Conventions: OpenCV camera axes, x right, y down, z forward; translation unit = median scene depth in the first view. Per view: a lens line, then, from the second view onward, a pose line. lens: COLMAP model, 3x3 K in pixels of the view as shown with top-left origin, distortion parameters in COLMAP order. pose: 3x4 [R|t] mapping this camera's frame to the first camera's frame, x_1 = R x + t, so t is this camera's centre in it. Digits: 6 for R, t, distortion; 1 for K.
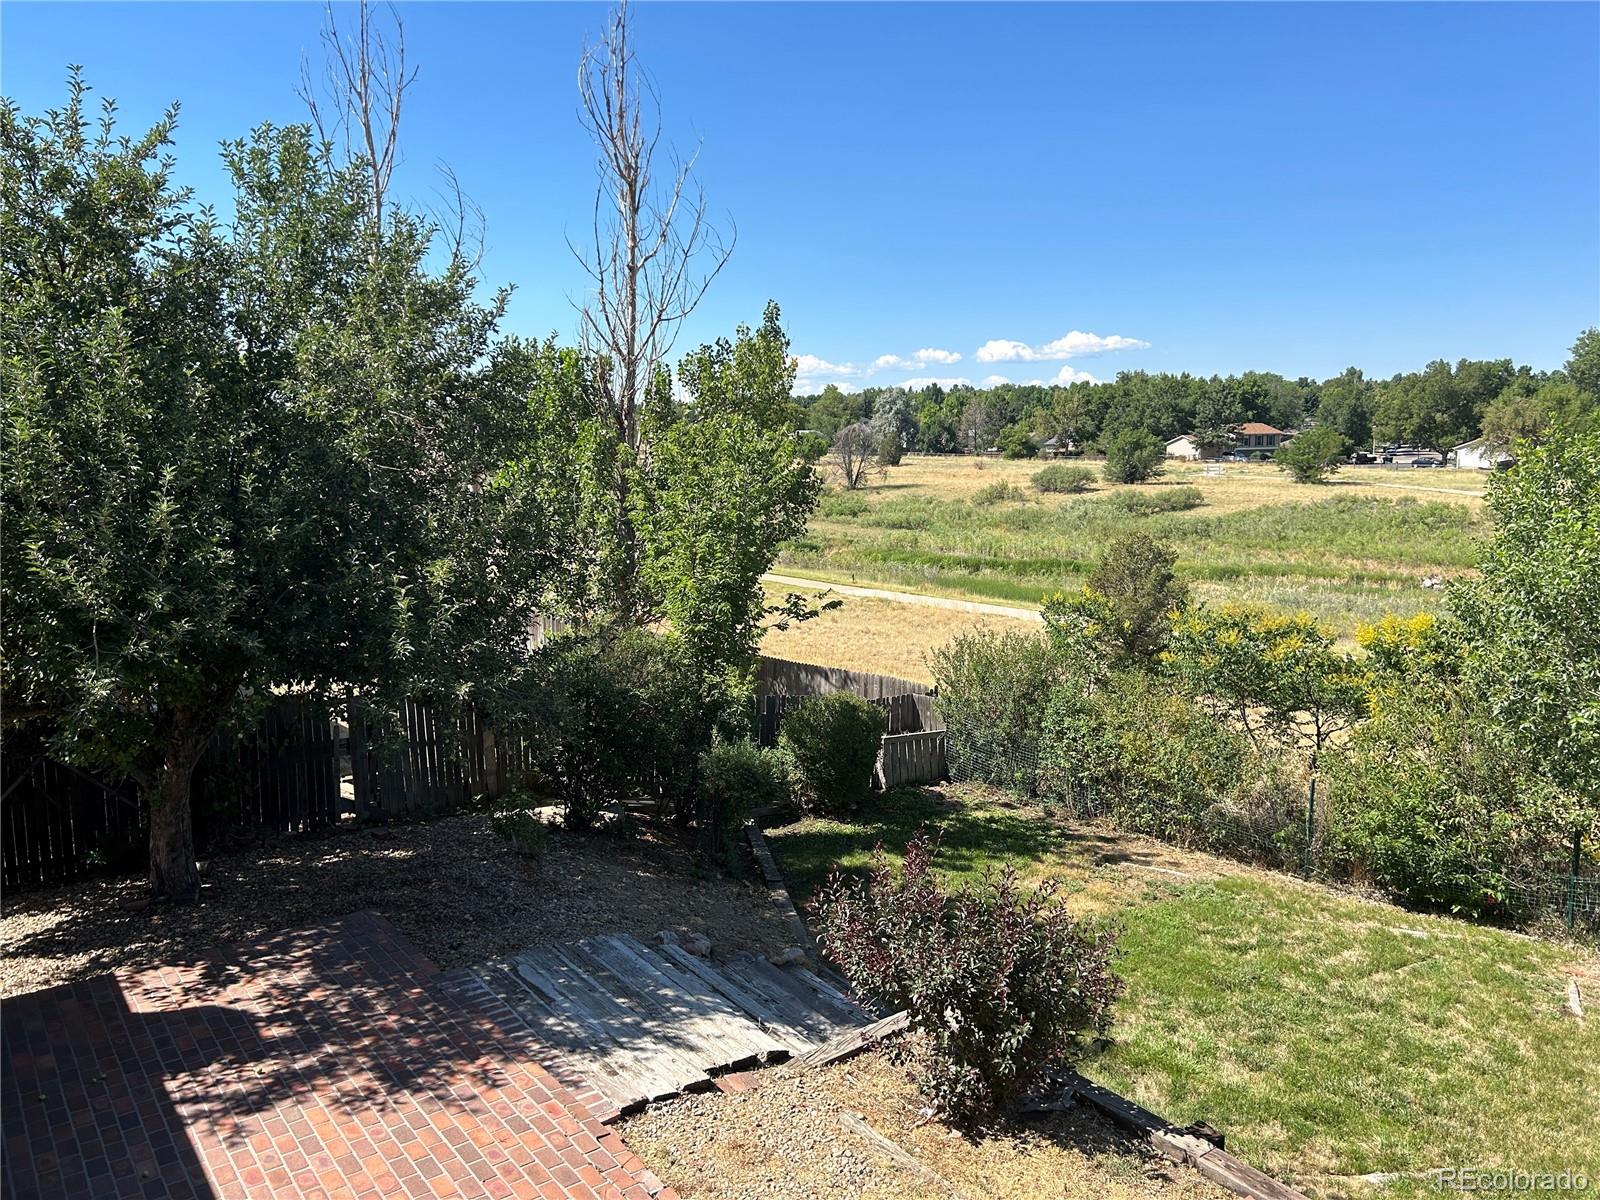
lens RADIAL K [[1193.7, 0, 822.3], [0, 1193.7, 593.4], [0, 0, 1]] dist [0.048488, -0.048701]
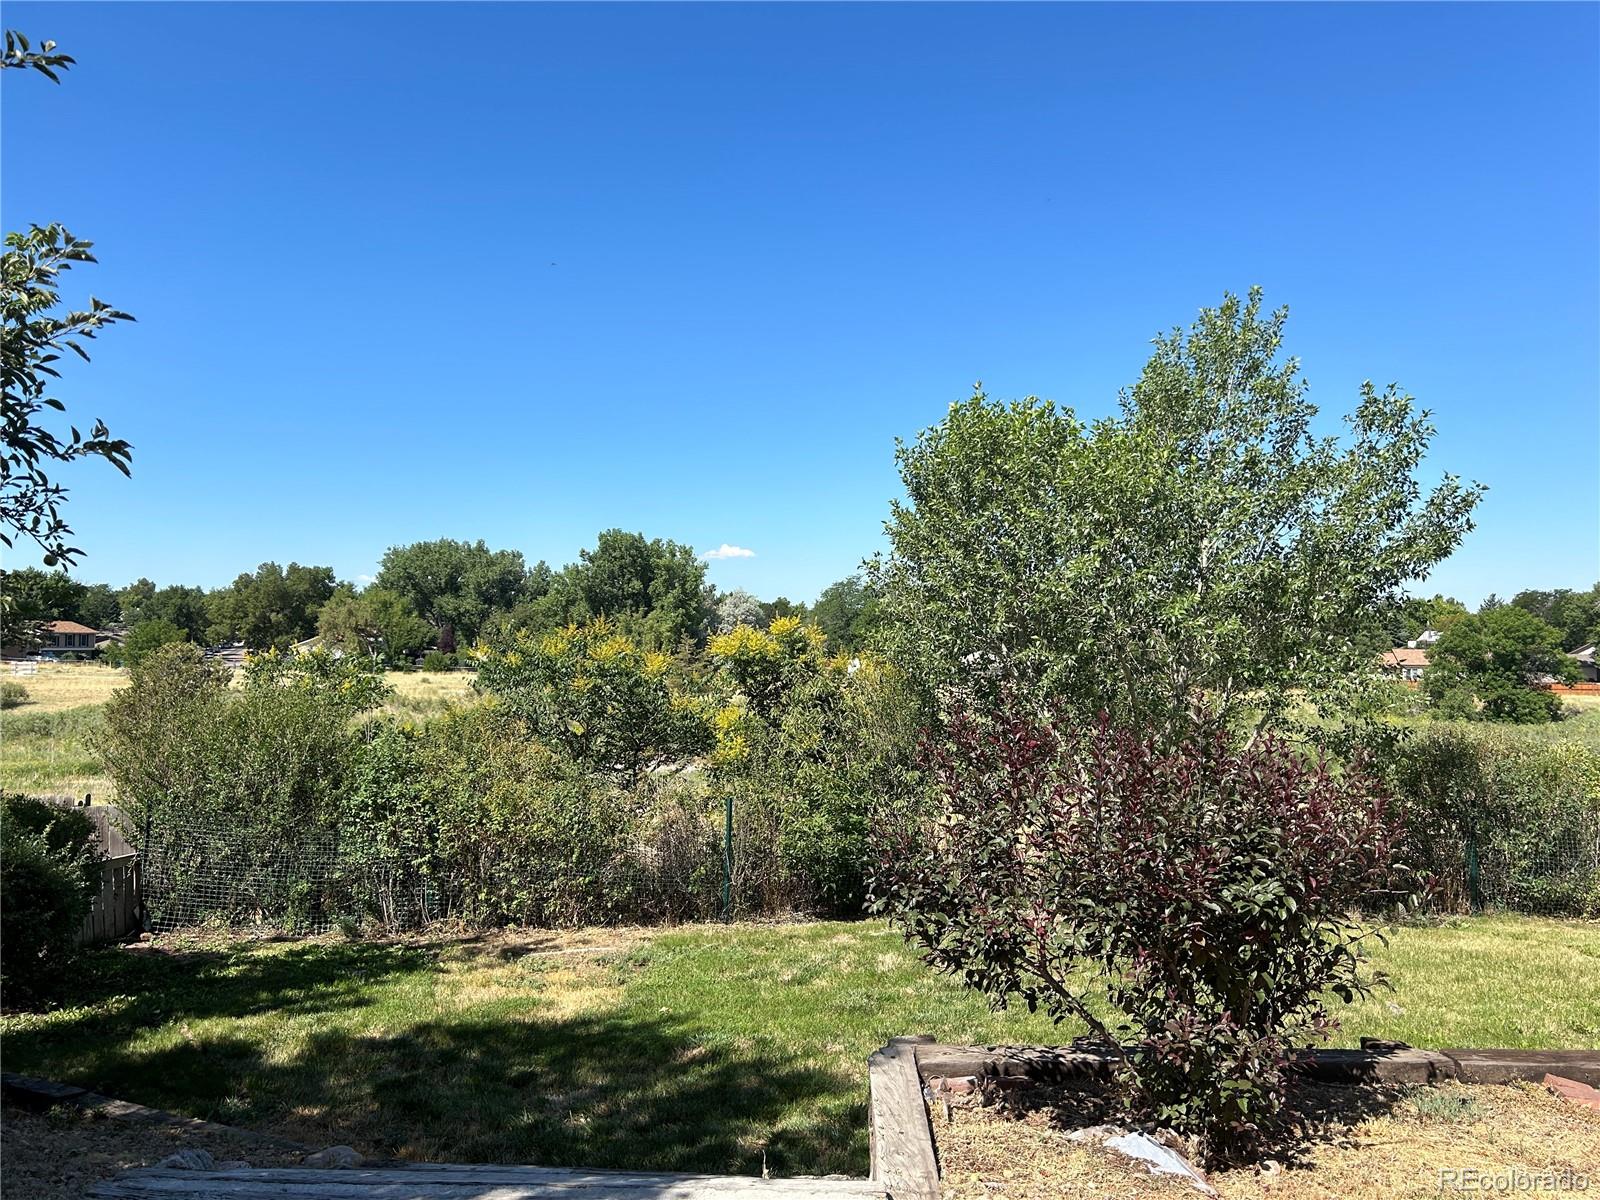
lens RADIAL K [[1193.7, 0, 834.7], [0, 1193.7, 596.1], [0, 0, 1]] dist [0.048488, -0.048701]
pose [[0.602185, 0.040879, 0.797310, -0.230322], [0.095992, 0.987736, -0.123143, 0.116403], [-0.792565, 0.150690, 0.590875, 0.385575]]
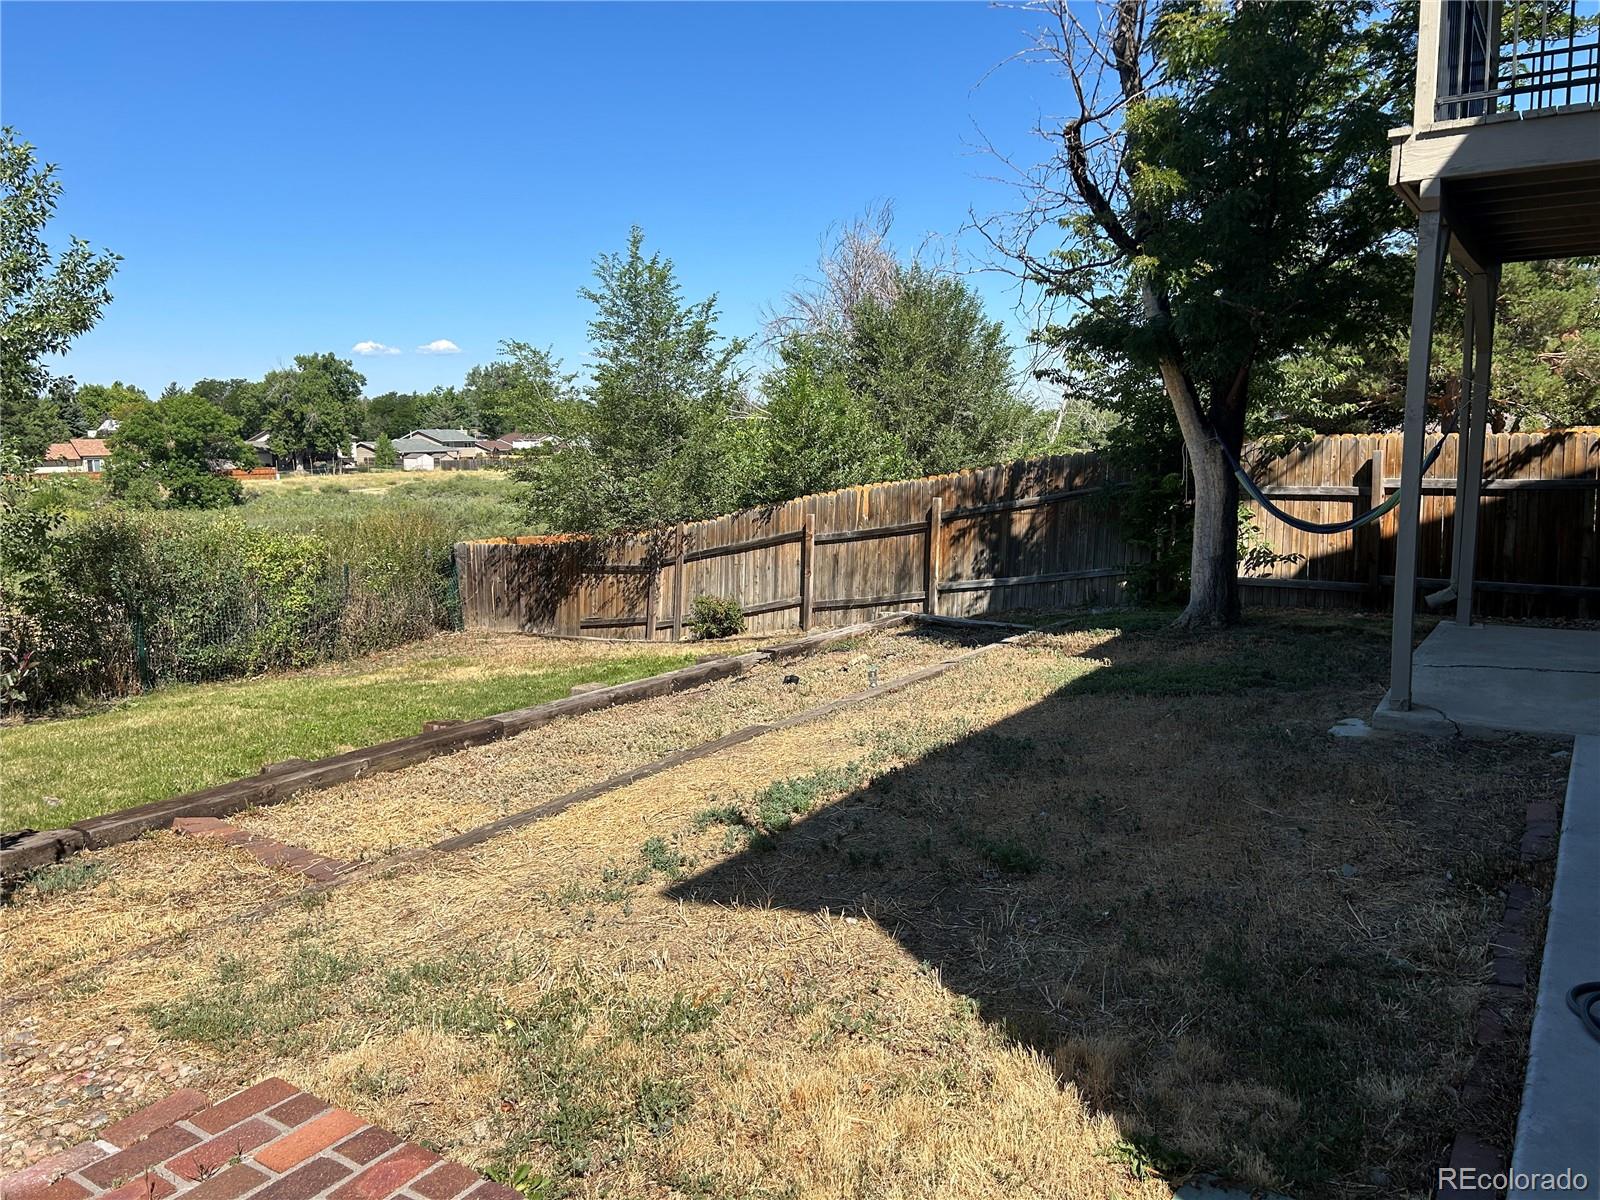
lens RADIAL K [[1193.7, 0, 801.1], [0, 1193.7, 594.5], [0, 0, 1]] dist [0.048488, -0.048701]
pose [[-0.321094, -0.119083, 0.939531, -0.224334], [0.137927, 0.975605, 0.170793, 0.124517], [-0.936950, 0.184427, -0.296837, 0.369617]]
